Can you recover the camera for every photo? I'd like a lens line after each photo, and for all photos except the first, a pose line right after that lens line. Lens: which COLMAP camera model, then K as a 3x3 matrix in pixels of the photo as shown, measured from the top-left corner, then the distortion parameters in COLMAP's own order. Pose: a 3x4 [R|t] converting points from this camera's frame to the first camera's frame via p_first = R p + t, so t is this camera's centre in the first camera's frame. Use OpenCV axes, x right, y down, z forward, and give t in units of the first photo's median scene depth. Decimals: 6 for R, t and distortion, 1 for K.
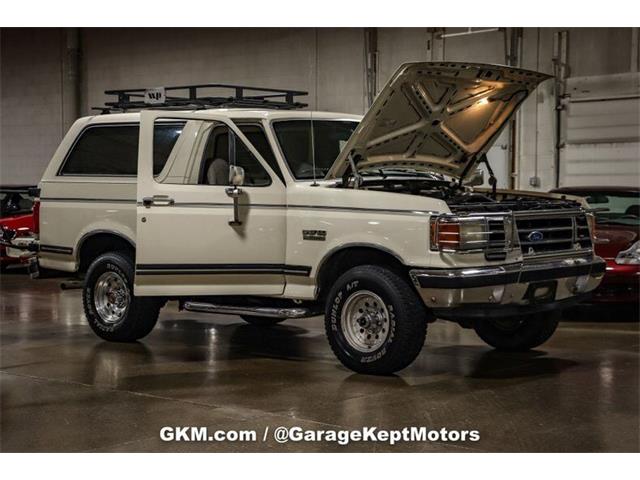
lens RADIAL K [[1232.6, 0, 320.0], [0, 1232.6, 240.0], [0, 0, 1]] dist [0.170302, -0.094502]
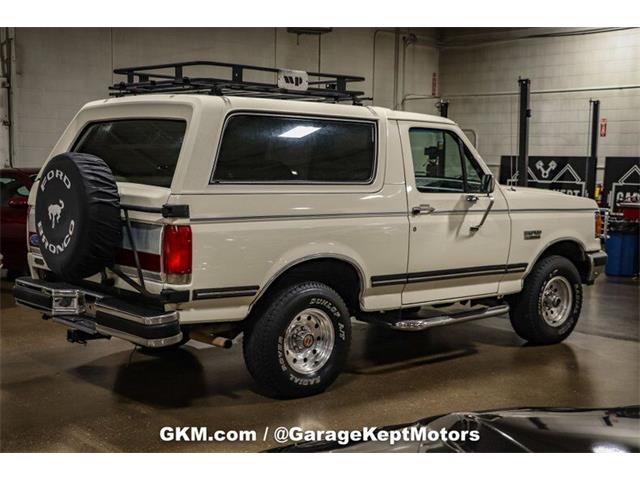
lens RADIAL K [[895.8, 0, 320.0], [0, 895.8, 240.0], [0, 0, 1]] dist [0.023094, 0.080647]
pose [[0.127300, -0.097531, 0.987057, -0.823244], [0.020453, 0.995200, 0.095698, -0.080312], [-0.991653, 0.008006, 0.128684, 1.057304]]
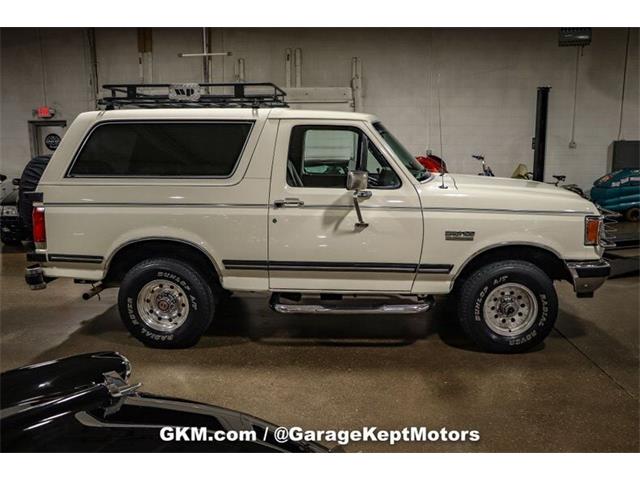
lens RADIAL K [[567.7, 0, 320.0], [0, 567.7, 240.0], [0, 0, 1]] dist [-0.165238, 0.201775]
pose [[0.777112, -0.113815, 0.618986, -0.387401], [0.028502, 0.988867, 0.146044, -0.072682], [-0.628717, -0.095850, 0.771705, 0.681608]]
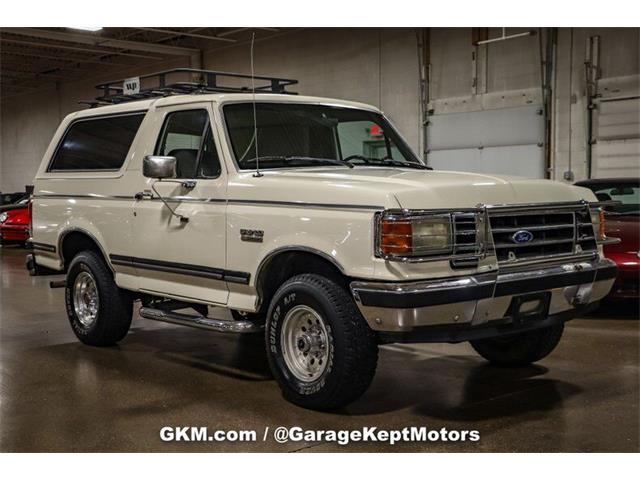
lens RADIAL K [[862.0, 0, 320.0], [0, 862.0, 240.0], [0, 0, 1]] dist [0.022496, 0.116869]
pose [[0.990726, -0.003628, -0.135824, 0.116406], [0.006200, 0.999809, 0.018515, -0.011360], [0.135731, -0.019186, 0.990560, 0.418015]]
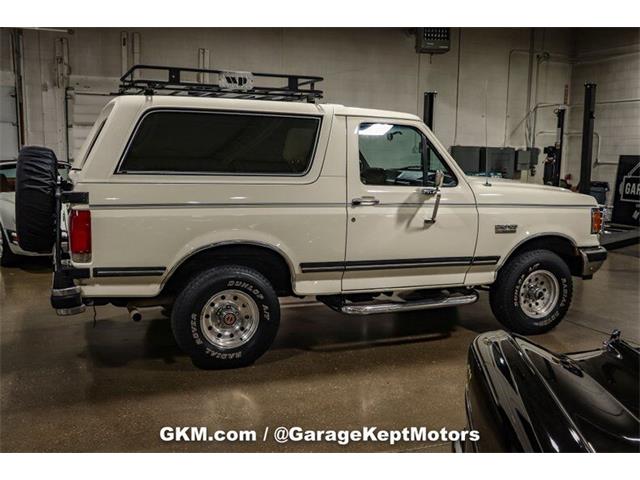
lens RADIAL K [[652.6, 0, 320.0], [0, 652.6, 240.0], [0, 0, 1]] dist [-0.126176, 0.283635]
pose [[0.443592, -0.119297, 0.888254, -0.609685], [0.015455, 0.991972, 0.125509, -0.071211], [-0.896096, -0.041947, 0.441874, 0.861671]]
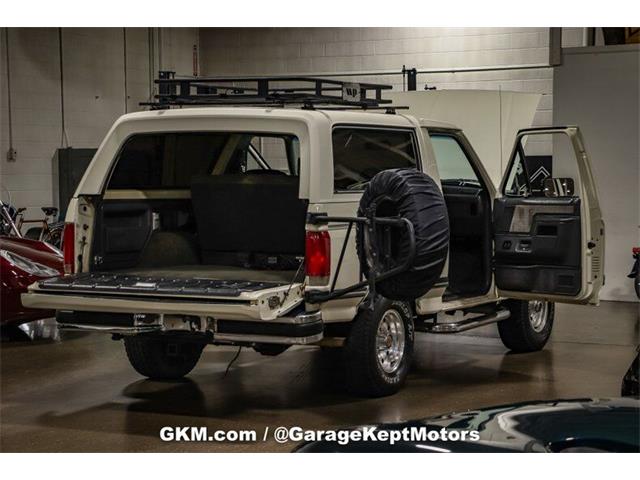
lens RADIAL K [[1525.4, 0, 320.0], [0, 1525.4, 240.0], [0, 0, 1]] dist [0.048493, 0.273140]
pose [[-0.222387, -0.058865, 0.973180, -1.295761], [0.036279, 0.996985, 0.068595, -0.103290], [-0.974283, 0.050561, -0.219581, 1.448606]]
